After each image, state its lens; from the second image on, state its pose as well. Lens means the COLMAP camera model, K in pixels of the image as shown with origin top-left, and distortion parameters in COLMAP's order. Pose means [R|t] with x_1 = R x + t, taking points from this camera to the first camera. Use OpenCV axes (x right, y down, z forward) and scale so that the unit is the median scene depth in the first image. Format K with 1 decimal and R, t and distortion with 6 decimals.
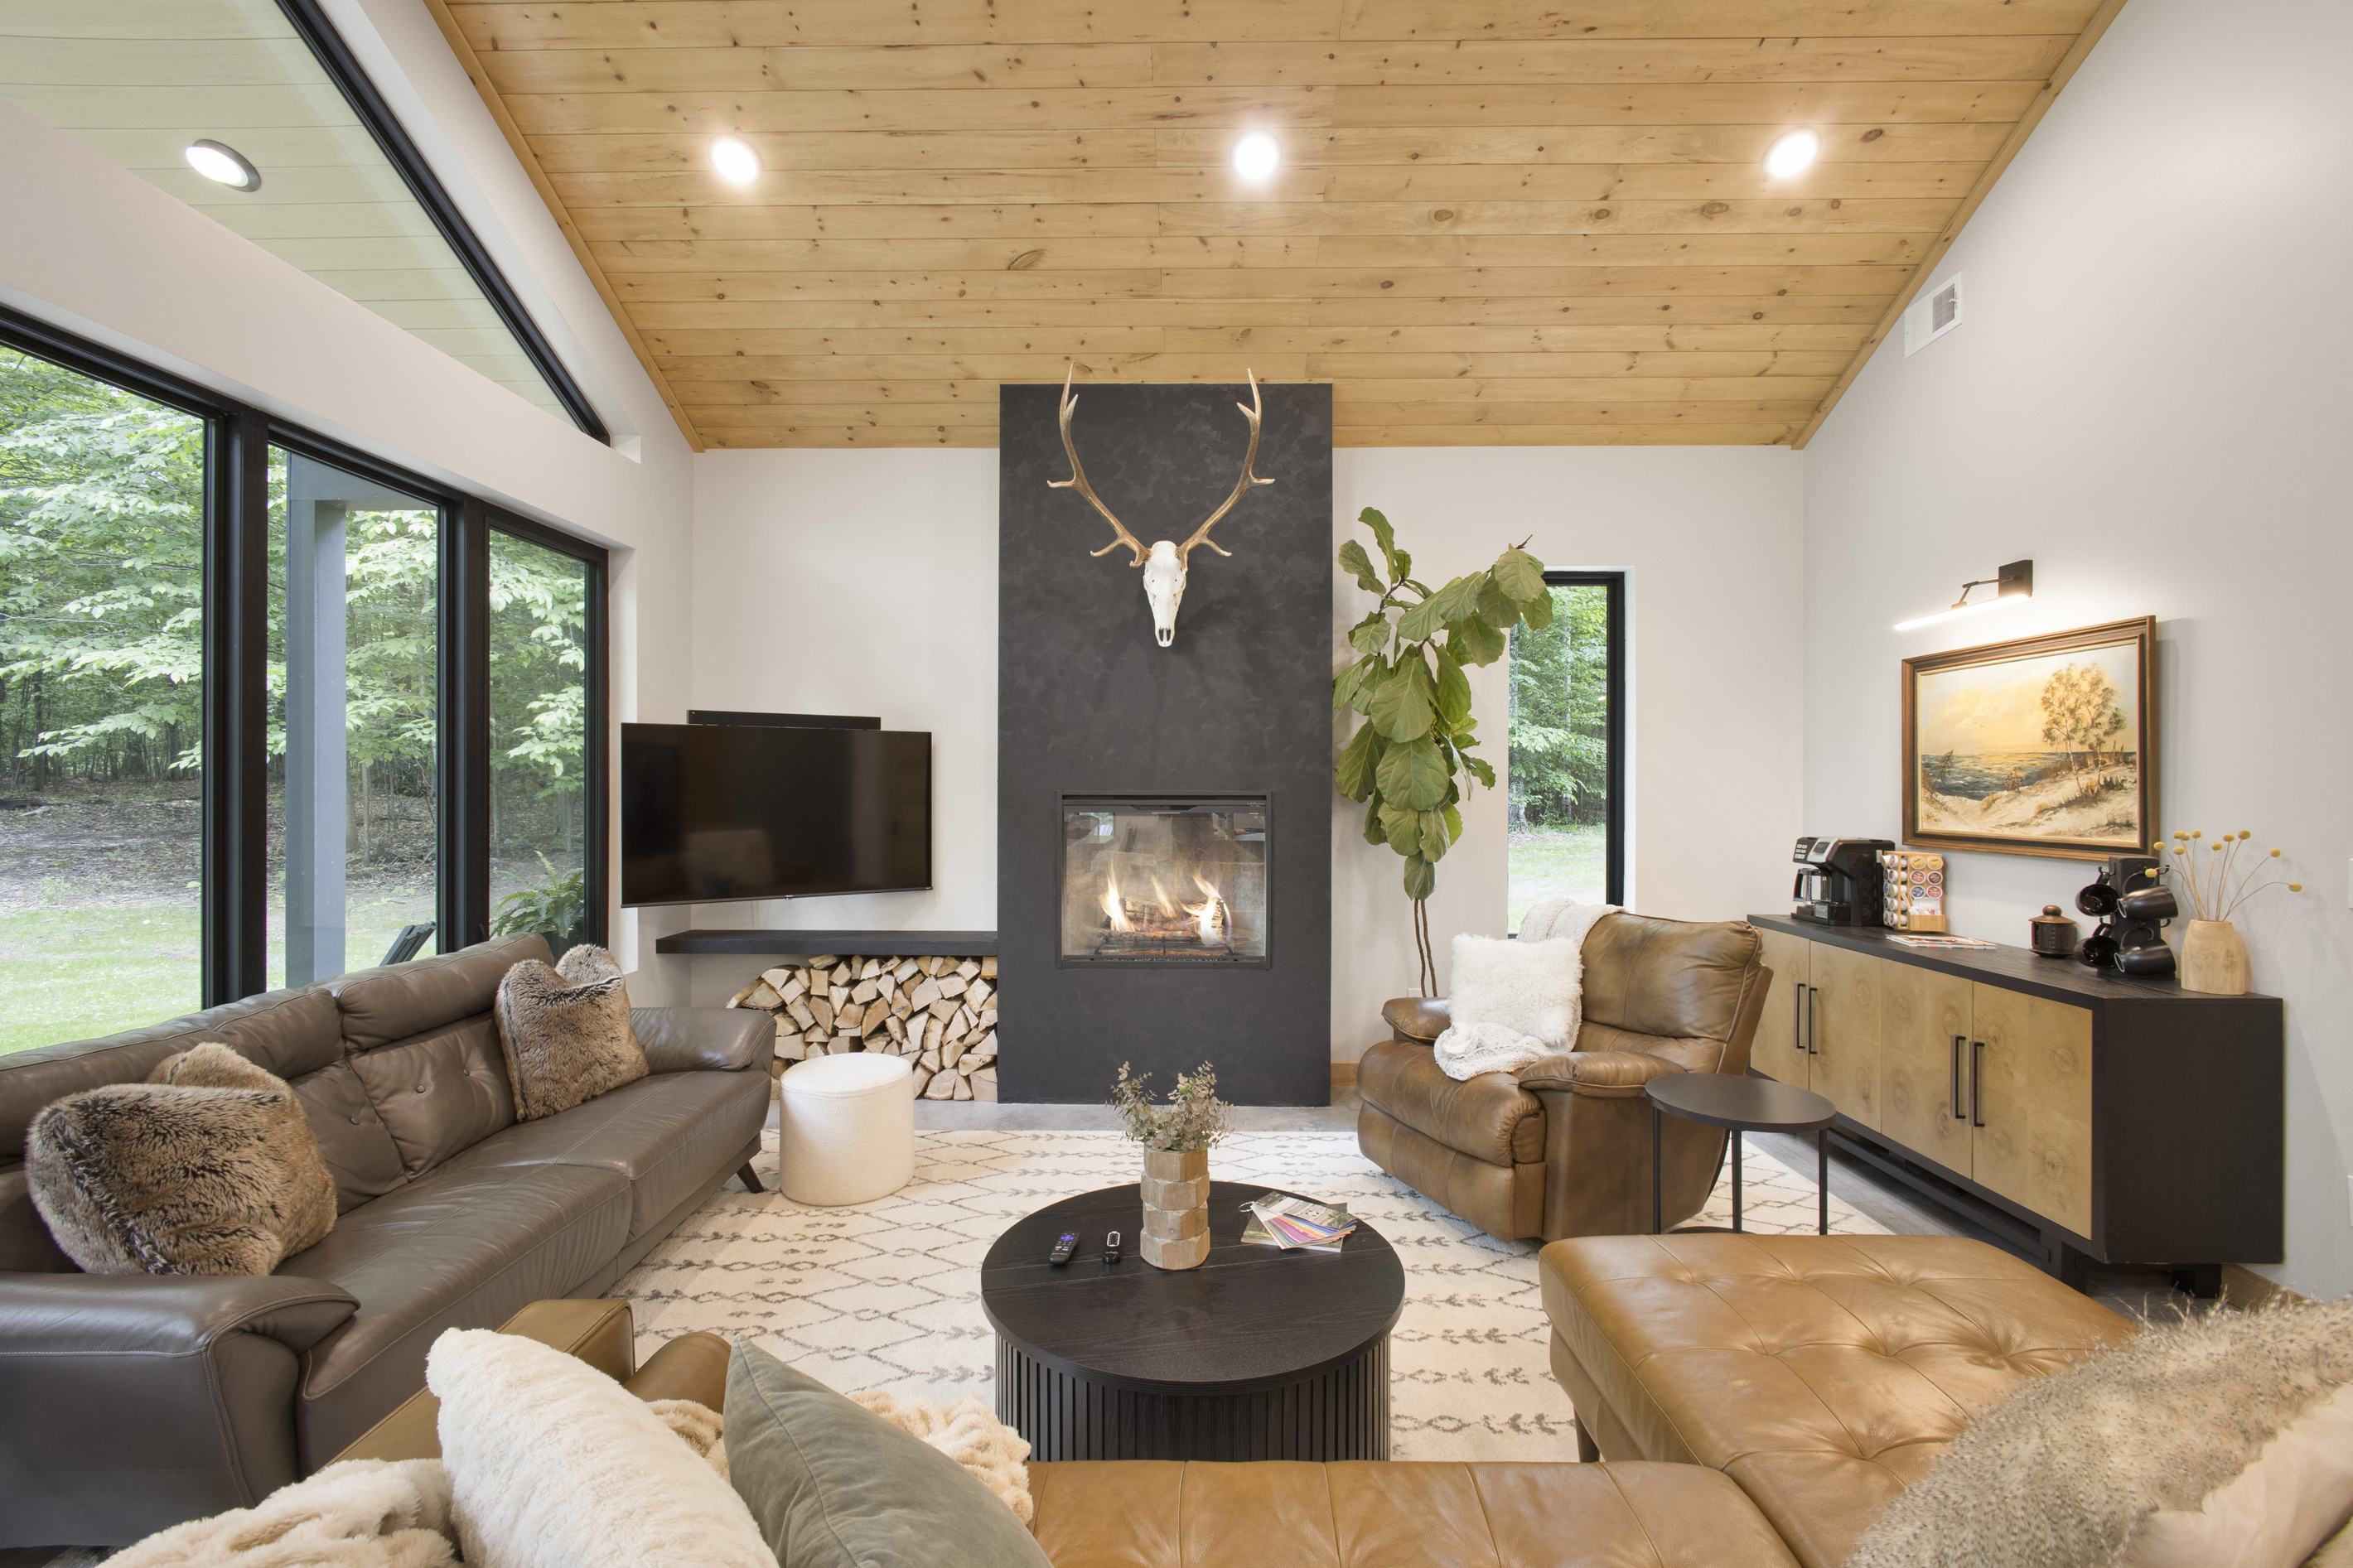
lens RADIAL K [[1014.1, 0, 1181.5], [0, 1014.1, 788.2], [0, 0, 1]] dist [-0.004360, 0.001289]
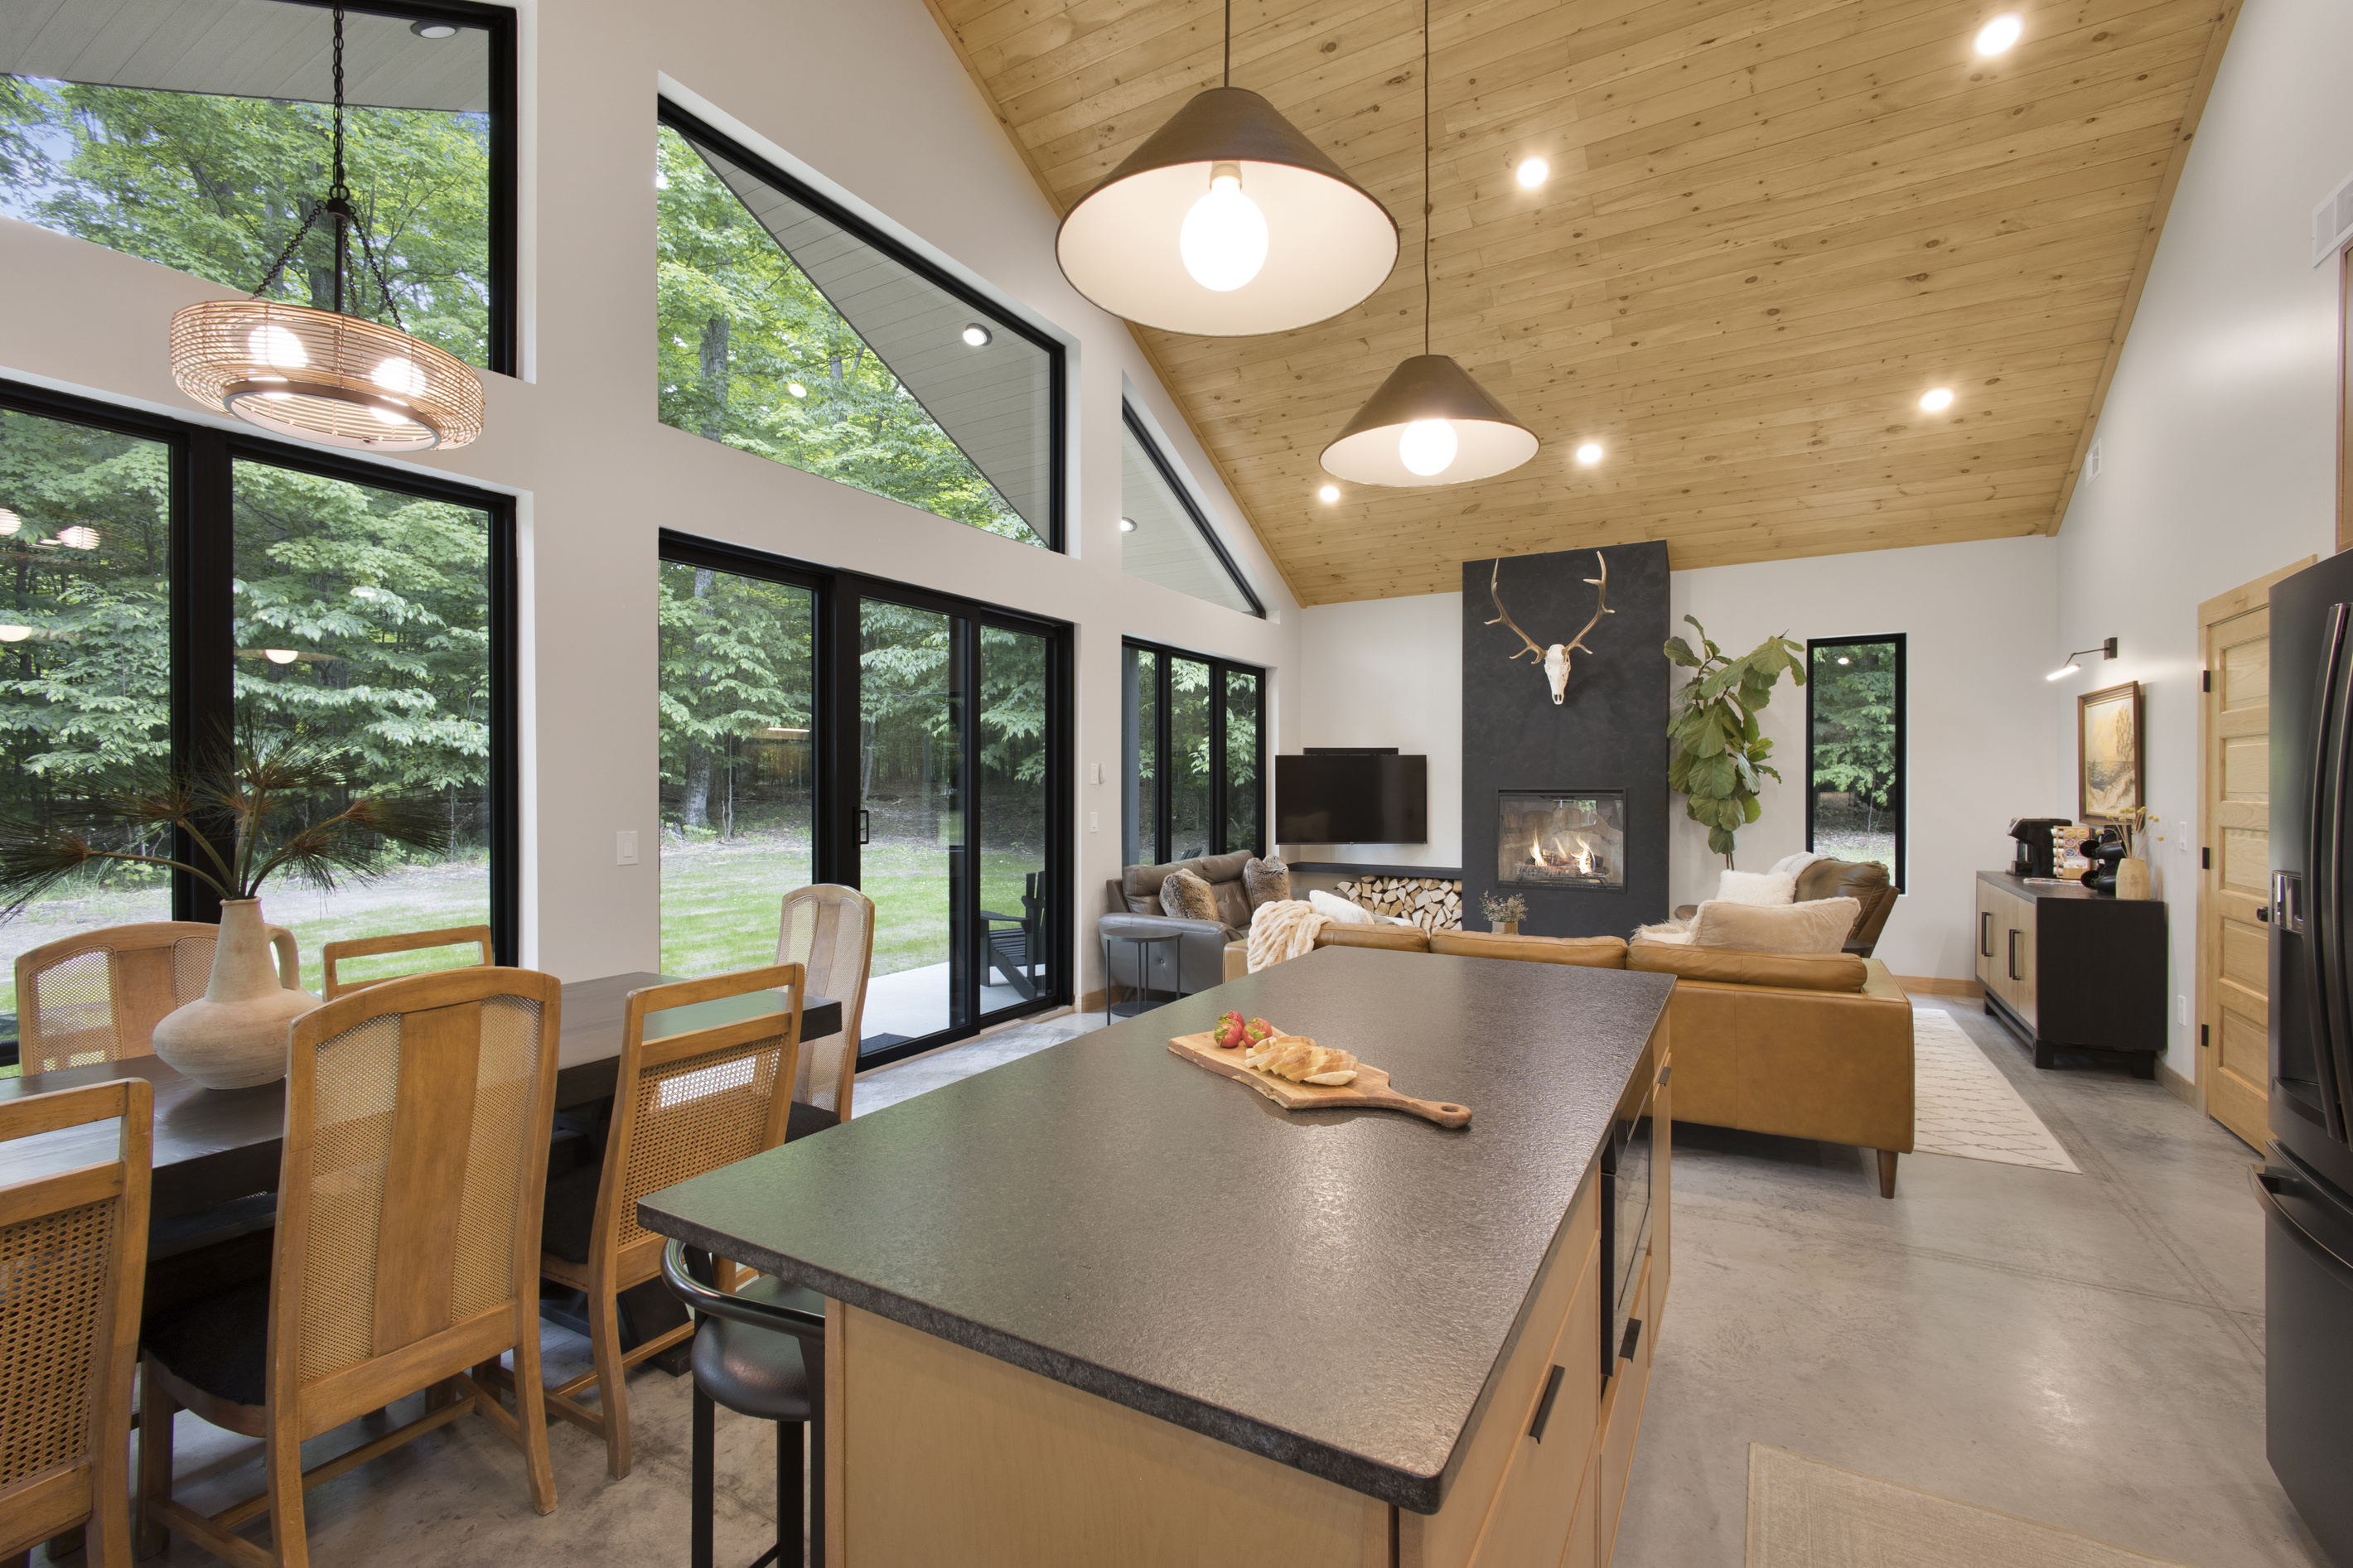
lens RADIAL K [[1014.1, 0, 1178.2], [0, 1014.1, 786.3], [0, 0, 1]] dist [-0.004360, 0.001289]
pose [[0.872812, -0.003678, -0.488043, 0.263694], [0.002717, 0.999993, -0.002677, 0.003339], [0.488049, 0.001010, 0.872815, -0.836564]]
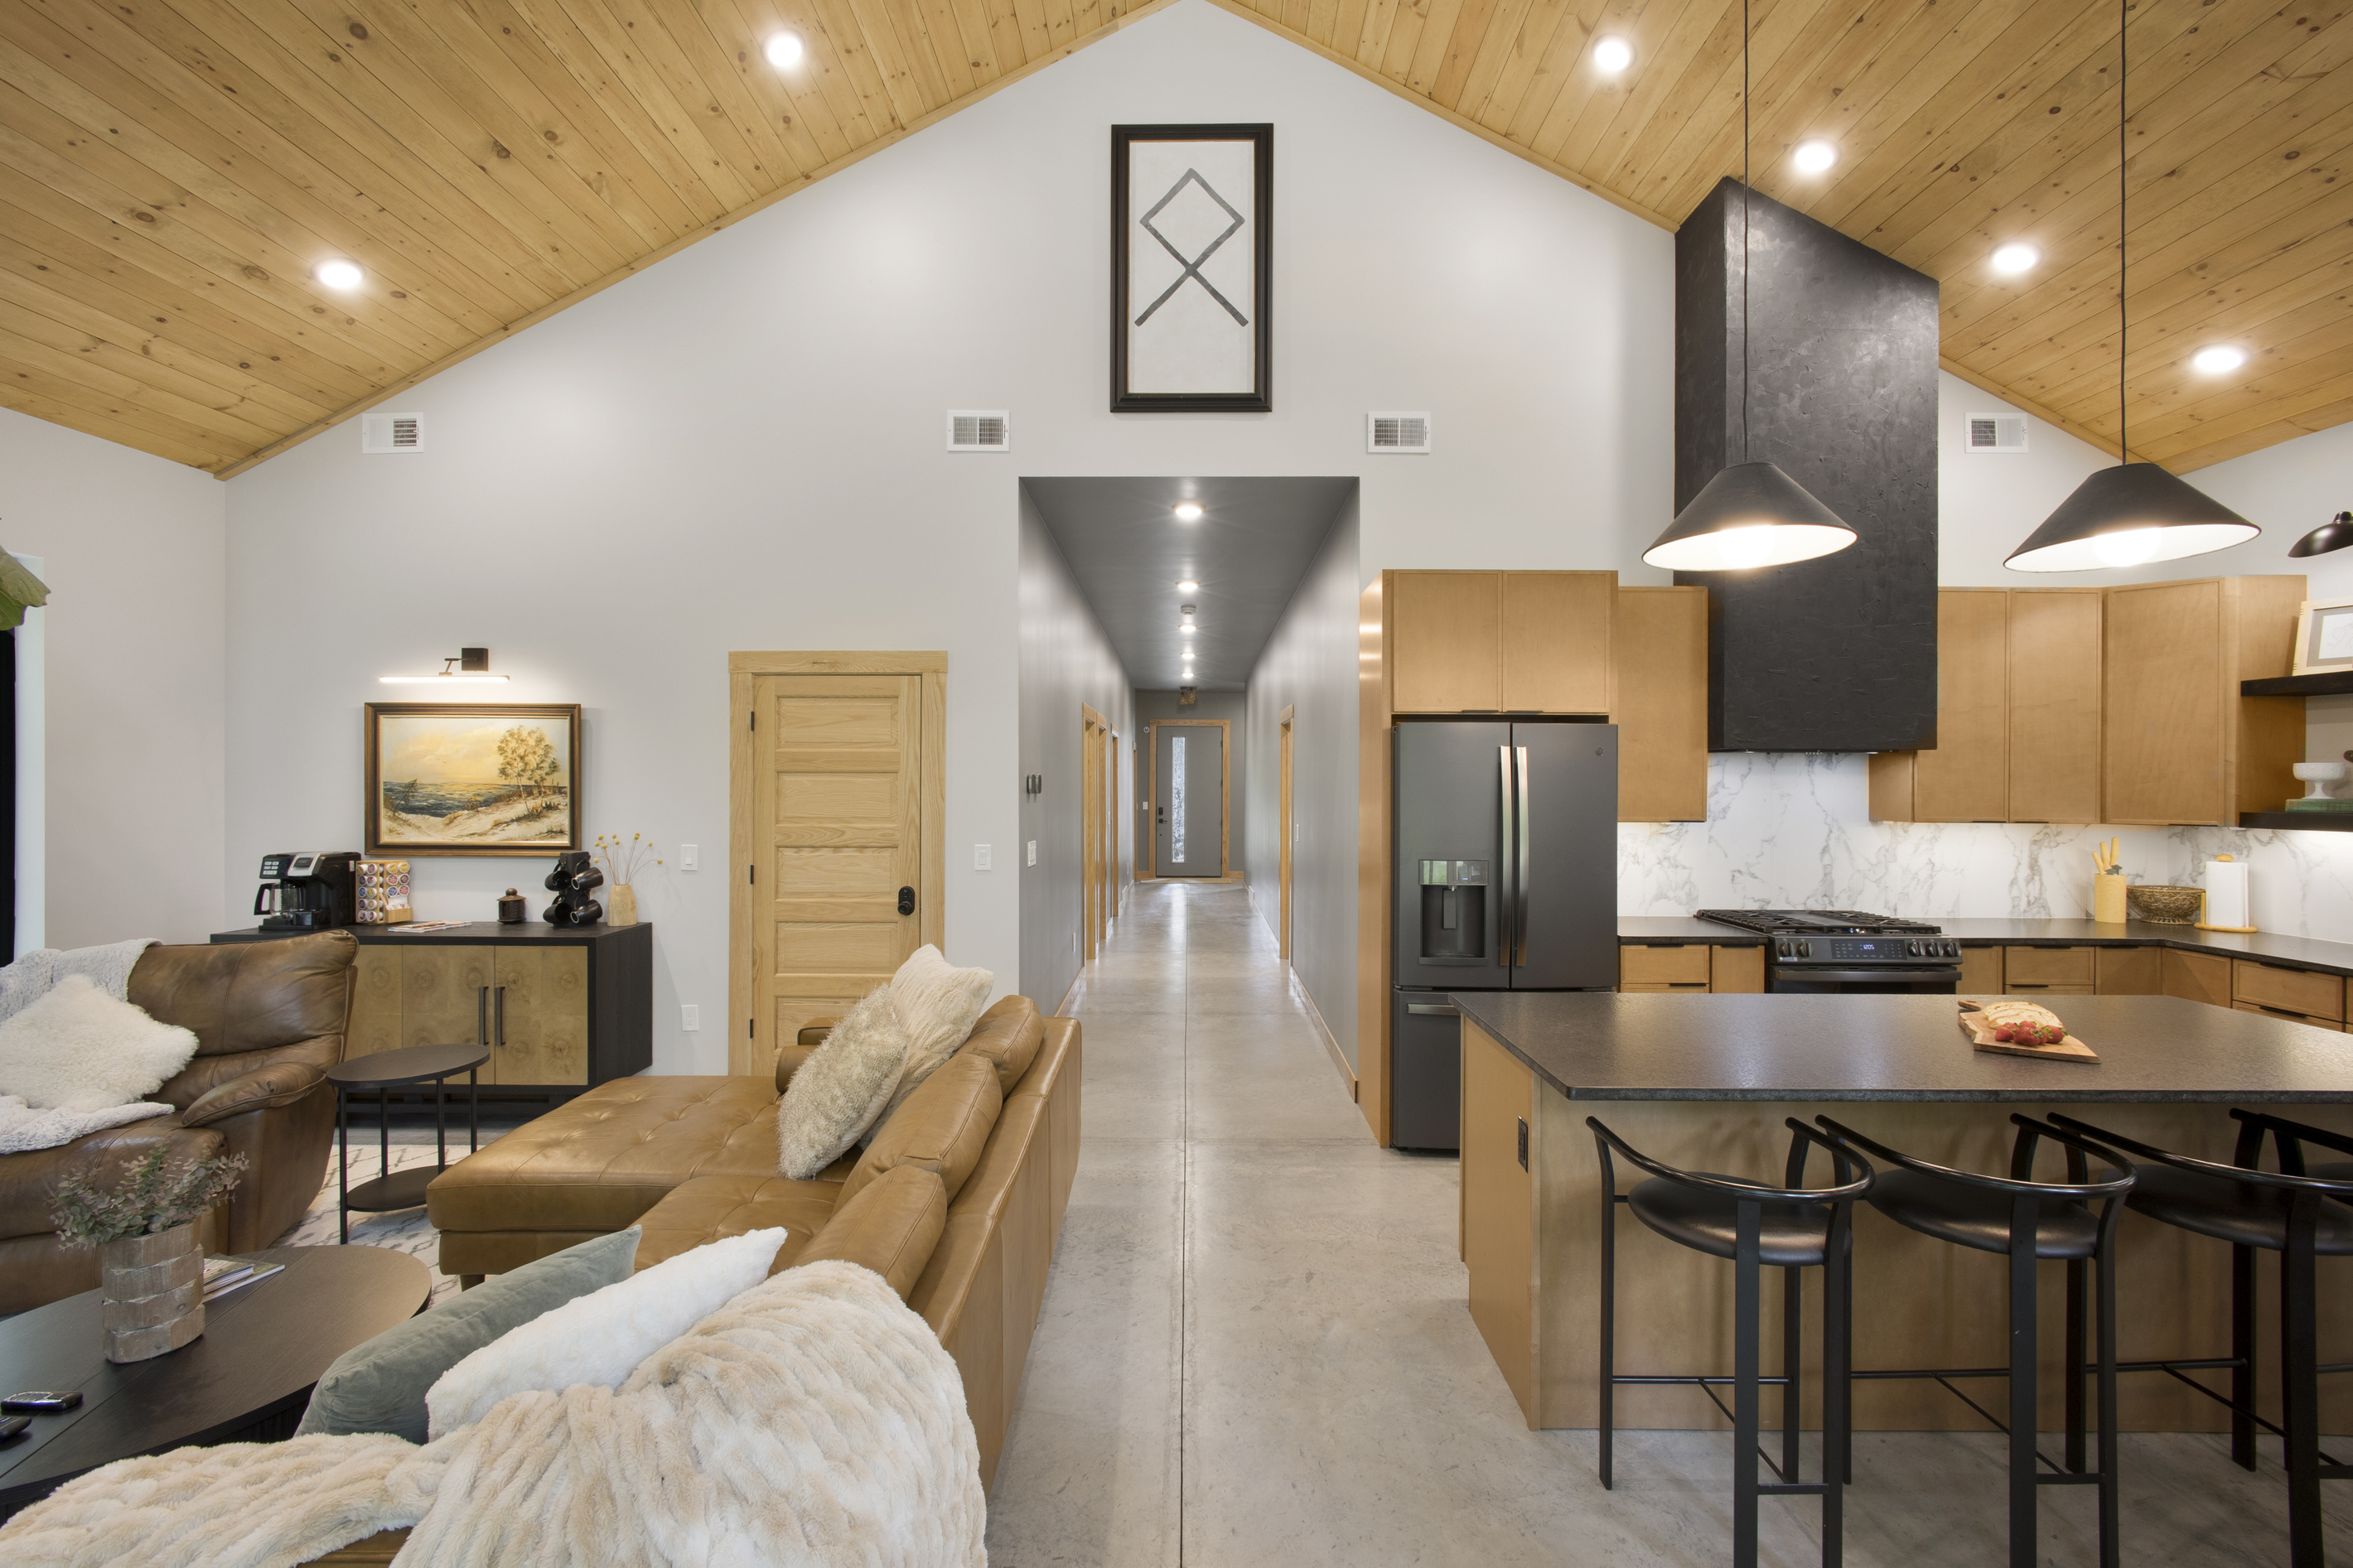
lens RADIAL K [[1014.1, 0, 1180.9], [0, 1014.1, 780.6], [0, 0, 1]] dist [-0.004360, 0.001289]
pose [[-0.006791, -0.000797, 0.999977, -0.466067], [-0.001954, 0.999998, 0.000784, -0.033332], [-0.999975, -0.001948, -0.006792, 0.024517]]
